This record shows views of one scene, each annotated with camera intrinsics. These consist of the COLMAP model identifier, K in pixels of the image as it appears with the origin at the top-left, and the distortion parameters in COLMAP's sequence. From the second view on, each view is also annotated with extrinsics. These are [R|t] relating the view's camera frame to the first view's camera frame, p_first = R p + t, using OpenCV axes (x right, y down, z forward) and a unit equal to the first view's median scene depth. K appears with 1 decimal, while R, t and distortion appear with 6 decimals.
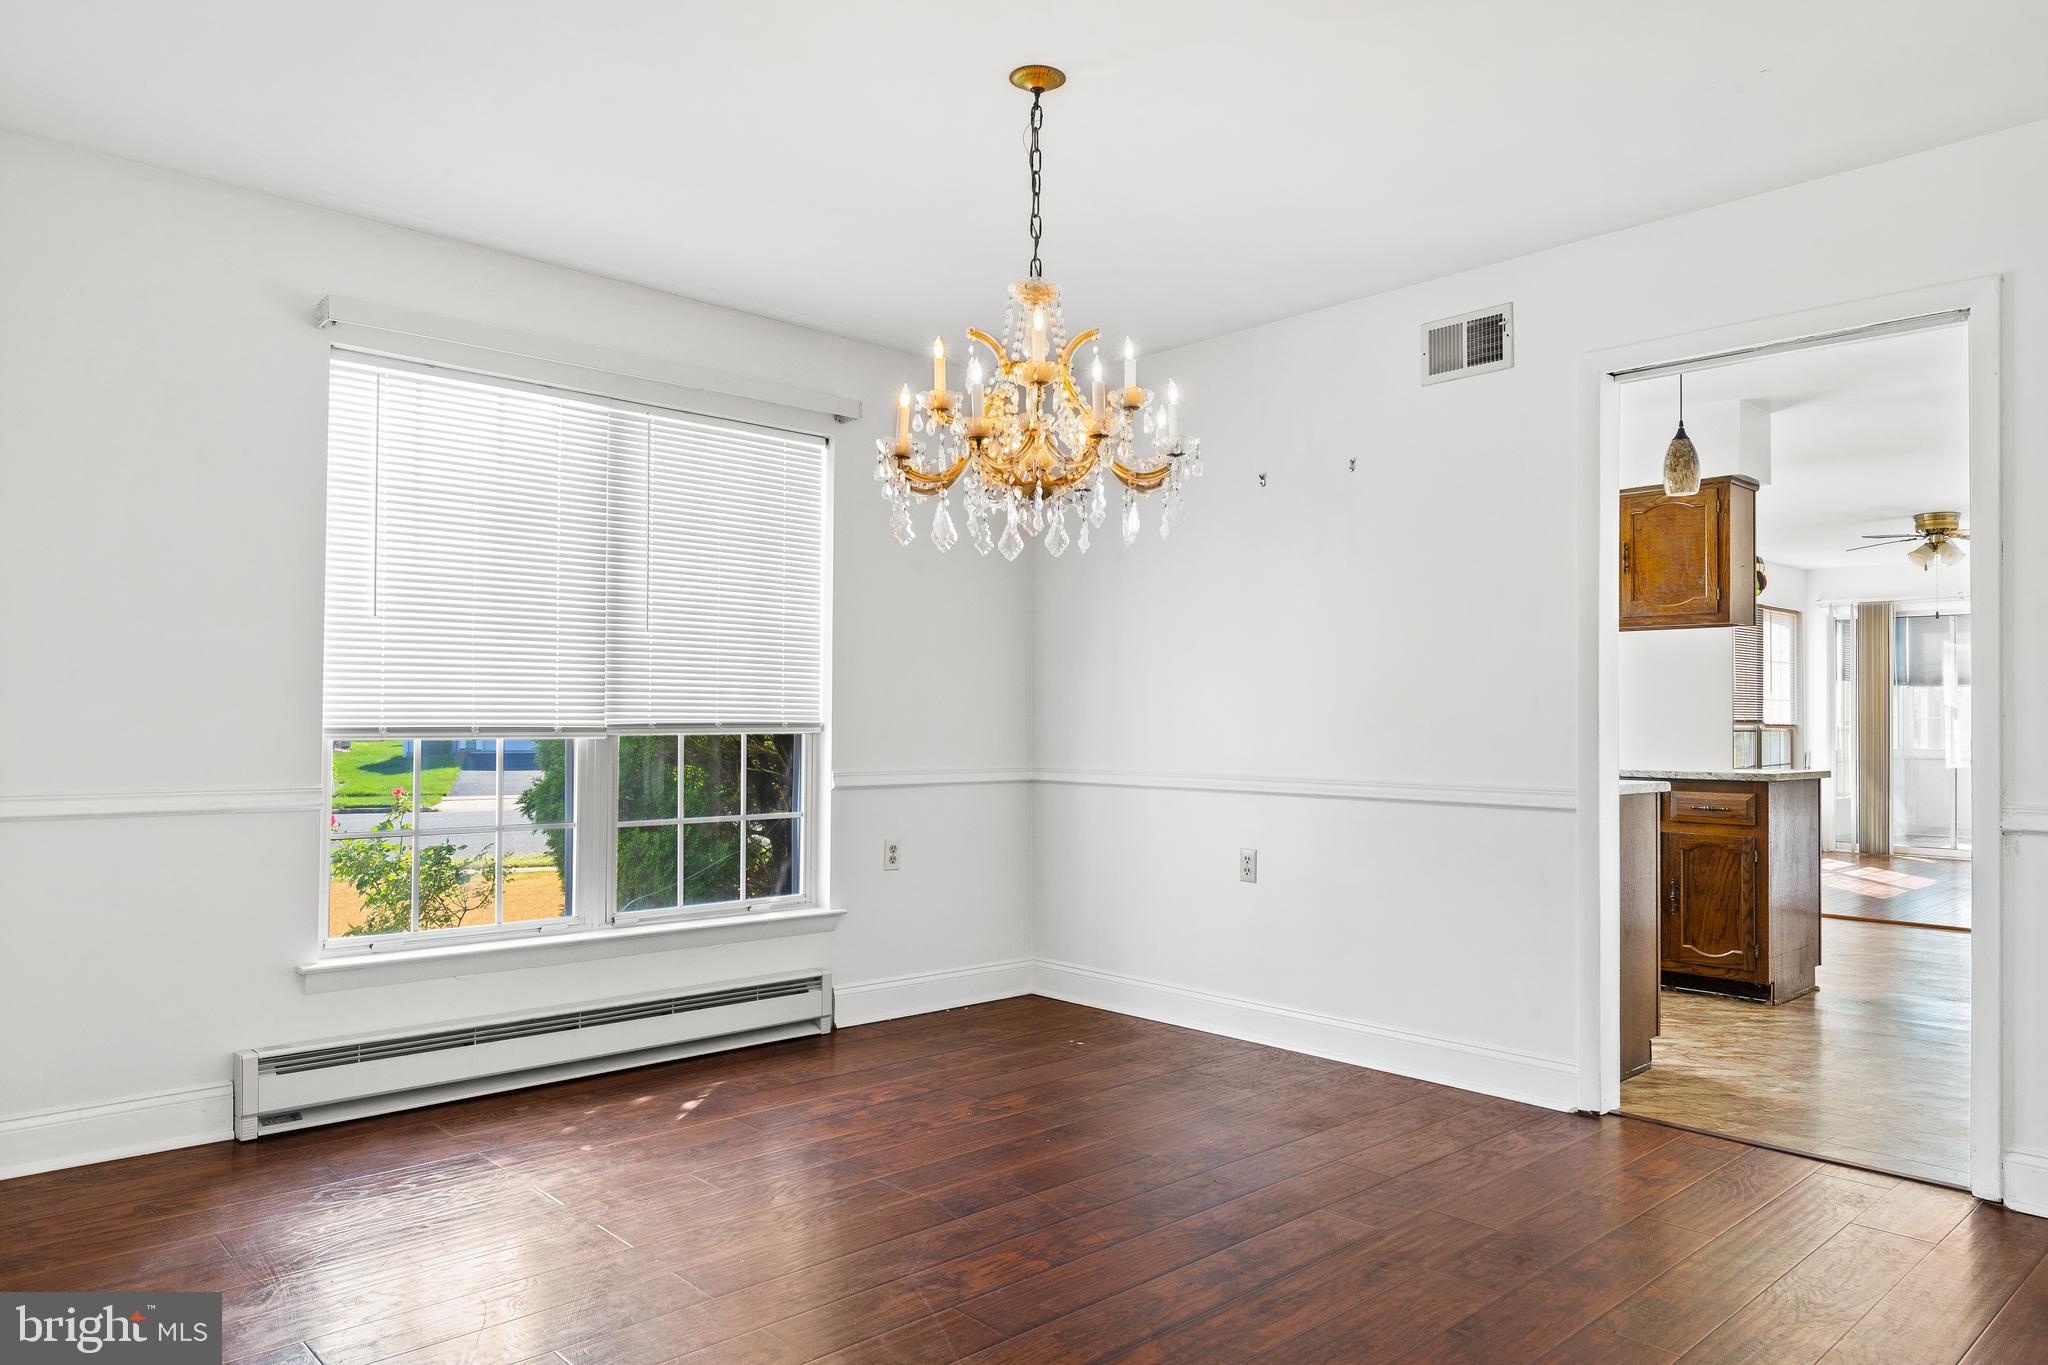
lens RADIAL K [[1337.9, 0, 1025.5], [0, 1337.9, 716.3], [0, 0, 1]] dist [0.007115, -0.019556]
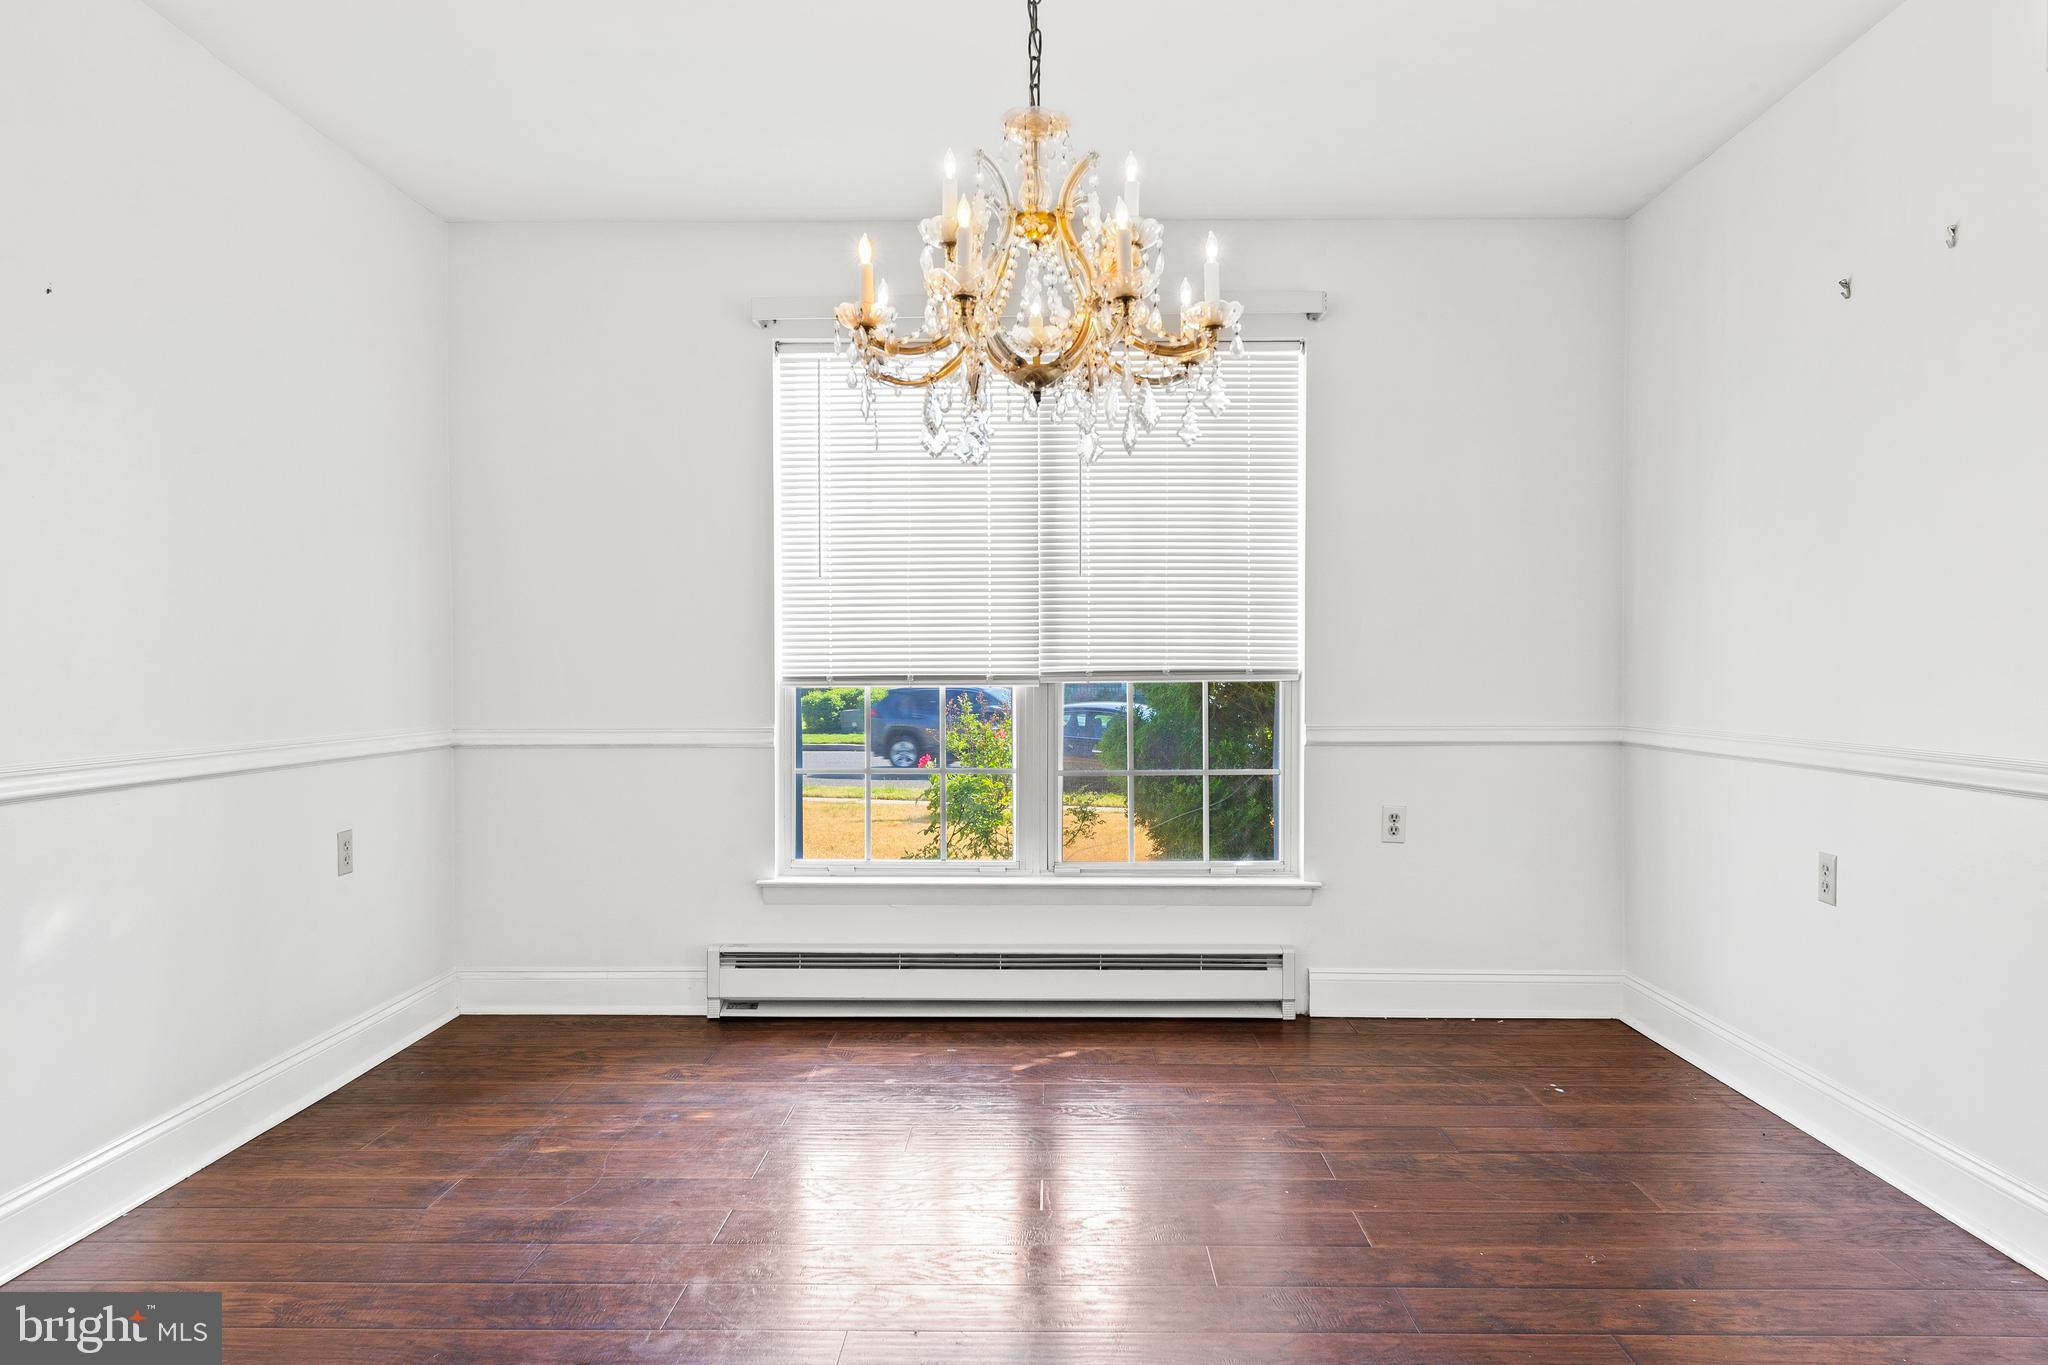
lens RADIAL K [[1337.9, 0, 1025.5], [0, 1337.9, 716.3], [0, 0, 1]] dist [0.007115, -0.019556]
pose [[0.720061, 0.016751, -0.693709, 0.340472], [0.009463, 0.999379, 0.033955, 0.004470], [0.693846, -0.031014, 0.719455, 0.248782]]
